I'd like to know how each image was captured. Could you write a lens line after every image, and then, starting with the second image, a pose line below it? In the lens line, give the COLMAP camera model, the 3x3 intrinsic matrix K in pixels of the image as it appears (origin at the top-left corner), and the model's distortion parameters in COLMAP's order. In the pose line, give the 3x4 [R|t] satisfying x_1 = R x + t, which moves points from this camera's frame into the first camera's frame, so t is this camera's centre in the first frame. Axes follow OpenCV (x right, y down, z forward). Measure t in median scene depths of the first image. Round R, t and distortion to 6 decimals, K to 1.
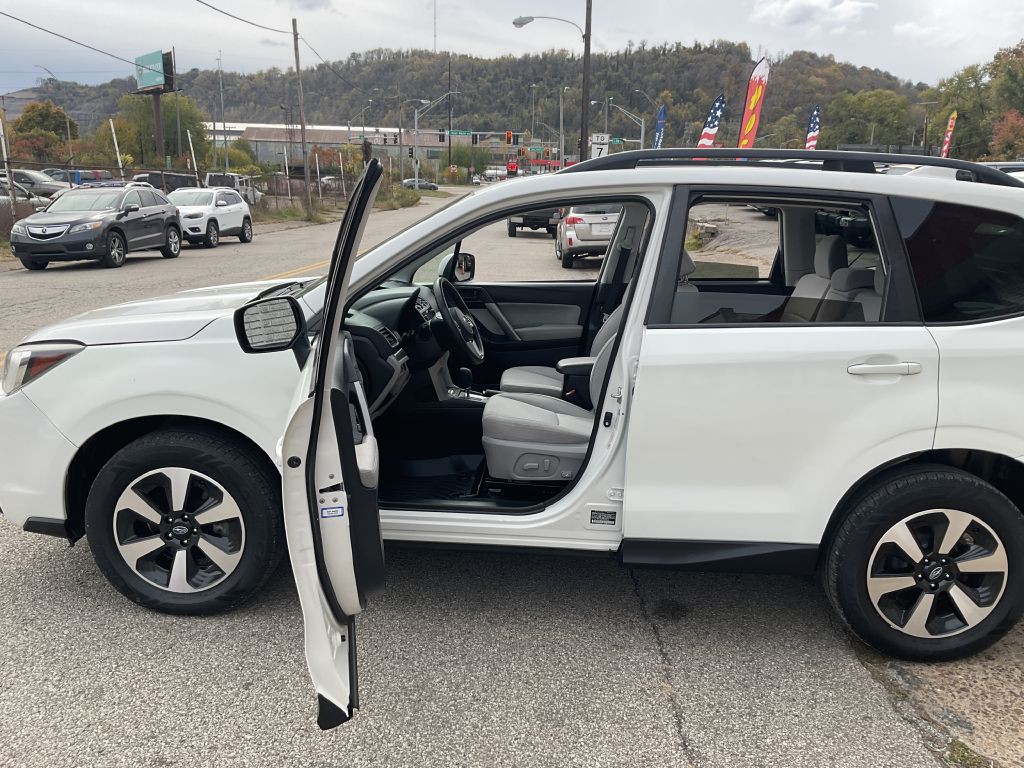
lens RADIAL K [[848.8, 0, 509.0], [0, 848.8, 374.2], [0, 0, 1]] dist [0.042884, -0.084865]
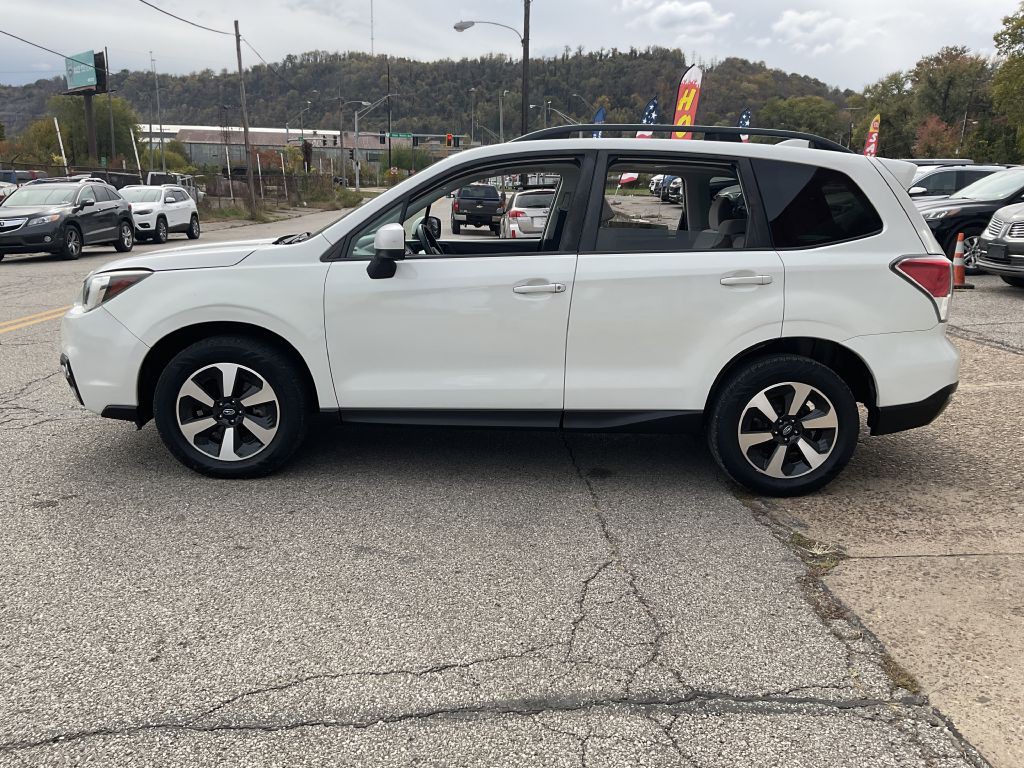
lens RADIAL K [[848.8, 0, 509.0], [0, 848.8, 373.9], [0, 0, 1]] dist [0.042884, -0.084865]
pose [[0.997645, -0.014447, 0.067051, -0.041276], [0.014737, 0.999884, -0.003837, 0.135082], [-0.066988, 0.004817, 0.997742, -0.339002]]
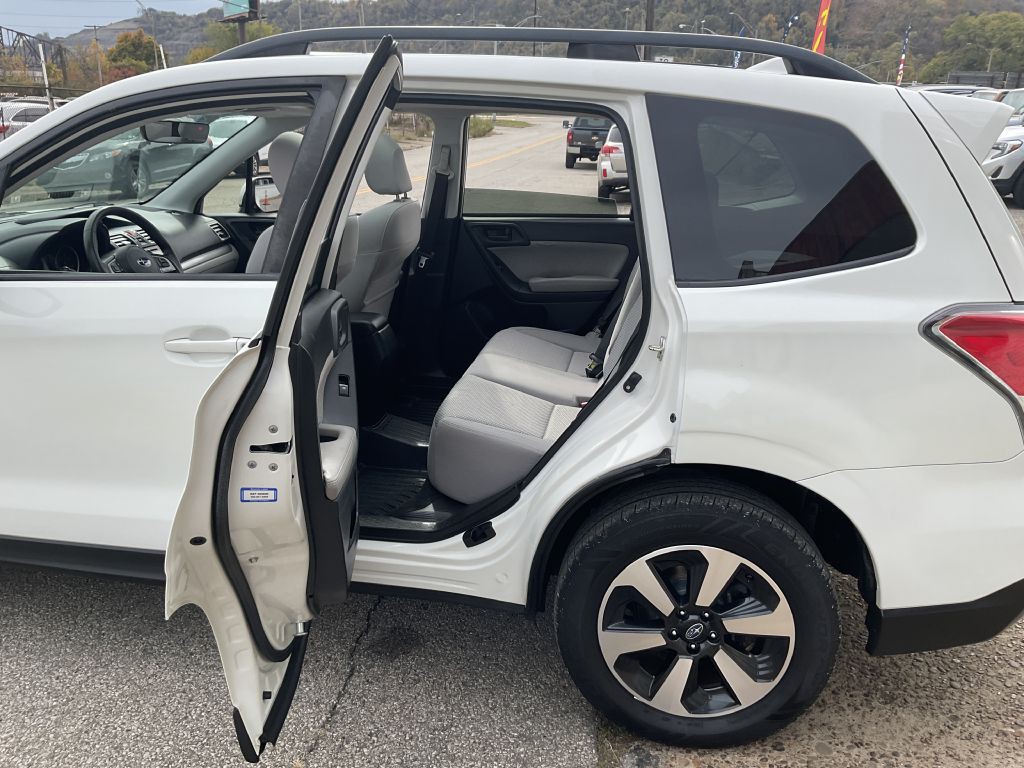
lens RADIAL K [[848.8, 0, 511.1], [0, 848.8, 374.7], [0, 0, 1]] dist [0.042884, -0.084865]
pose [[0.994960, 0.029546, -0.095822, 0.393509], [-0.022145, 0.996754, 0.077398, -0.032253], [0.097798, -0.074886, 0.992385, 0.278952]]
